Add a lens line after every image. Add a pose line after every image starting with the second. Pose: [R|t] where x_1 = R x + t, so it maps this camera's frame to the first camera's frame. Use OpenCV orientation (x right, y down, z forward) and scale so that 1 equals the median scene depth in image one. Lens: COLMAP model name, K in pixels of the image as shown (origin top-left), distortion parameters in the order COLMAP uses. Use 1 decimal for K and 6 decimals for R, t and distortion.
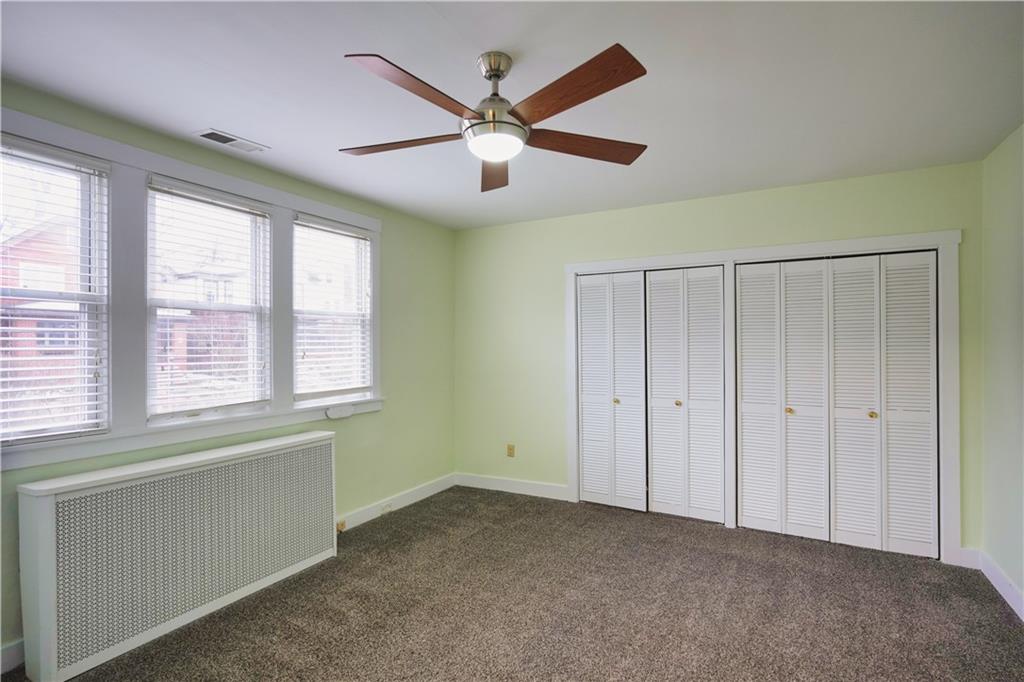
lens RADIAL K [[498.3, 0, 522.7], [0, 498.3, 337.5], [0, 0, 1]] dist [-0.010358, 0.005001]
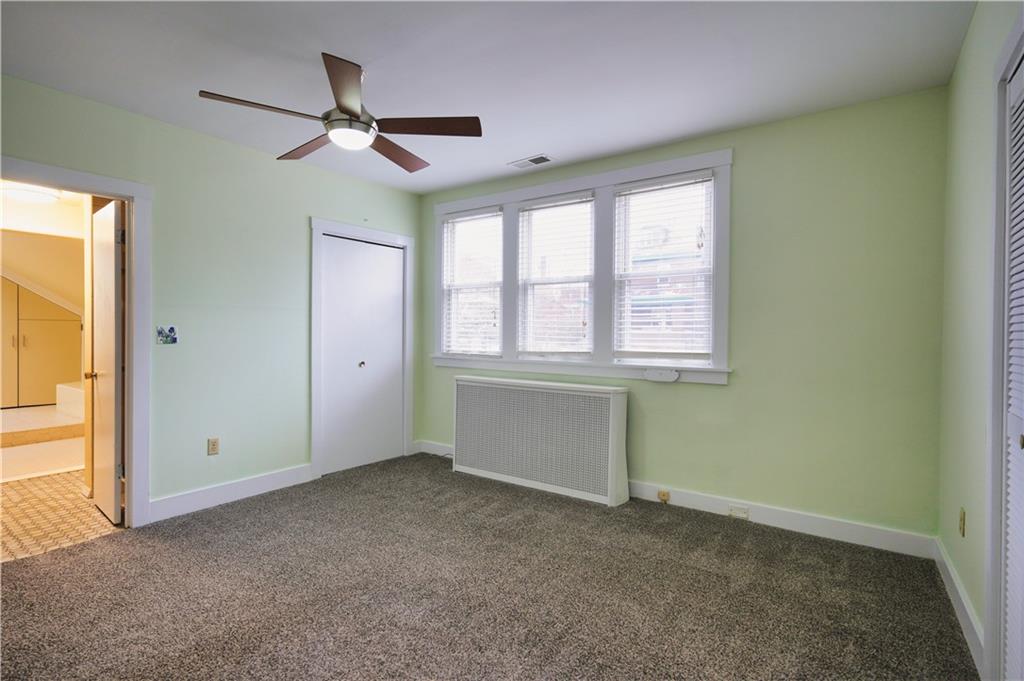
lens RADIAL K [[498.3, 0, 494.4], [0, 498.3, 337.1], [0, 0, 1]] dist [-0.010358, 0.005001]
pose [[-0.138856, 0.011702, -0.990243, 0.634161], [0.003209, 0.999930, 0.011366, 0.065852], [0.990307, -0.001600, -0.138884, 0.833343]]
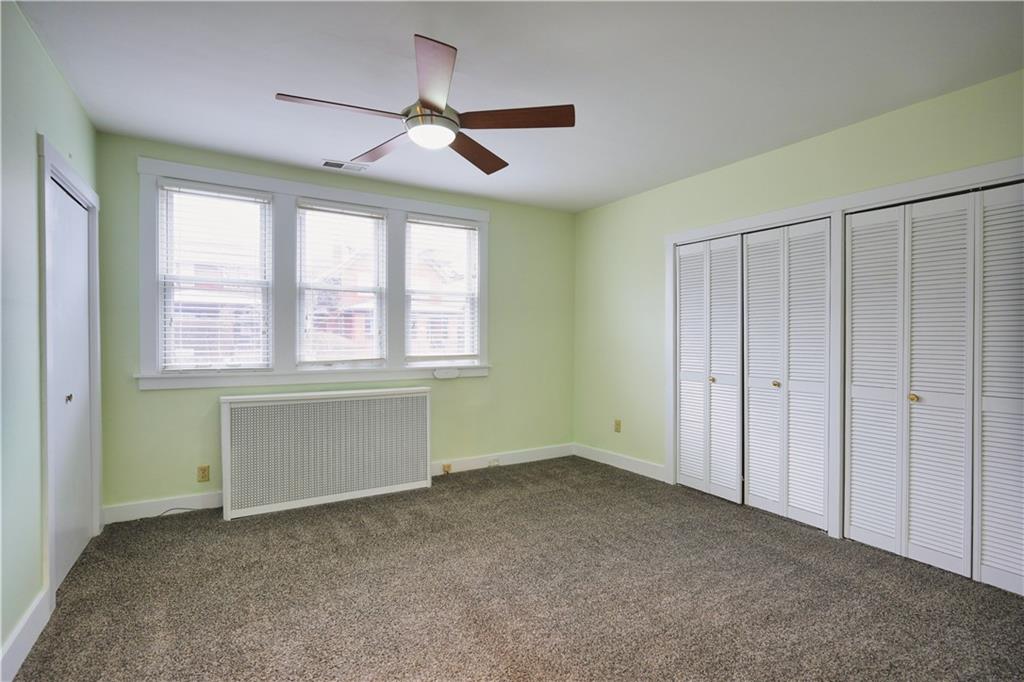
lens RADIAL K [[498.3, 0, 512.8], [0, 498.3, 336.4], [0, 0, 1]] dist [-0.010358, 0.005001]
pose [[0.866179, 0.006849, -0.499686, 0.386444], [-0.001540, 0.999938, 0.011037, 0.046148], [0.499731, -0.008791, 0.866136, 0.031468]]
